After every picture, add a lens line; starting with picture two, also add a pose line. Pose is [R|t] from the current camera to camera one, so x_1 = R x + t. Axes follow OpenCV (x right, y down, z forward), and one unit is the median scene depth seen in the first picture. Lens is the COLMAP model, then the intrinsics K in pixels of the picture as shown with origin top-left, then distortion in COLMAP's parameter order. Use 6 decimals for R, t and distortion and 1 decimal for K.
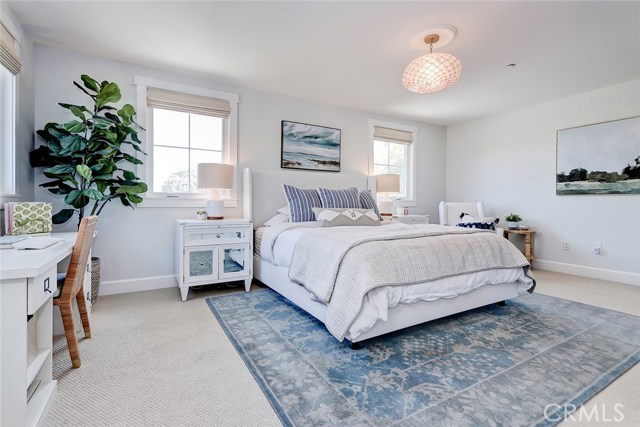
lens RADIAL K [[298.8, 0, 310.4], [0, 298.8, 205.2], [0, 0, 1]] dist [-0.010256, 0.001777]
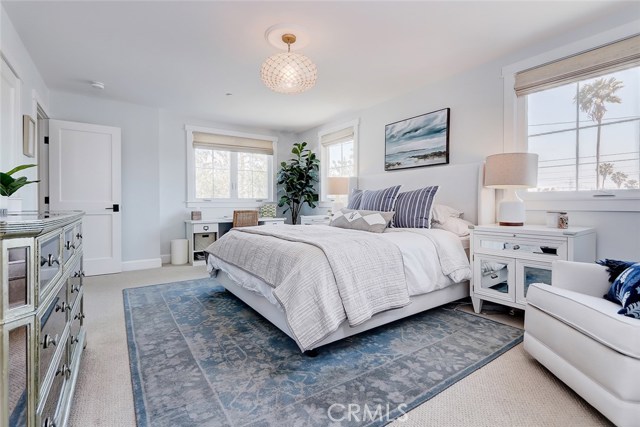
lens RADIAL K [[298.8, 0, 319.0], [0, 298.8, 208.4], [0, 0, 1]] dist [-0.010256, 0.001777]
pose [[0.095056, 0.012704, -0.995391, 1.145128], [-0.002918, 0.999918, 0.012484, -0.006694], [0.995468, 0.001718, 0.095085, 0.823212]]
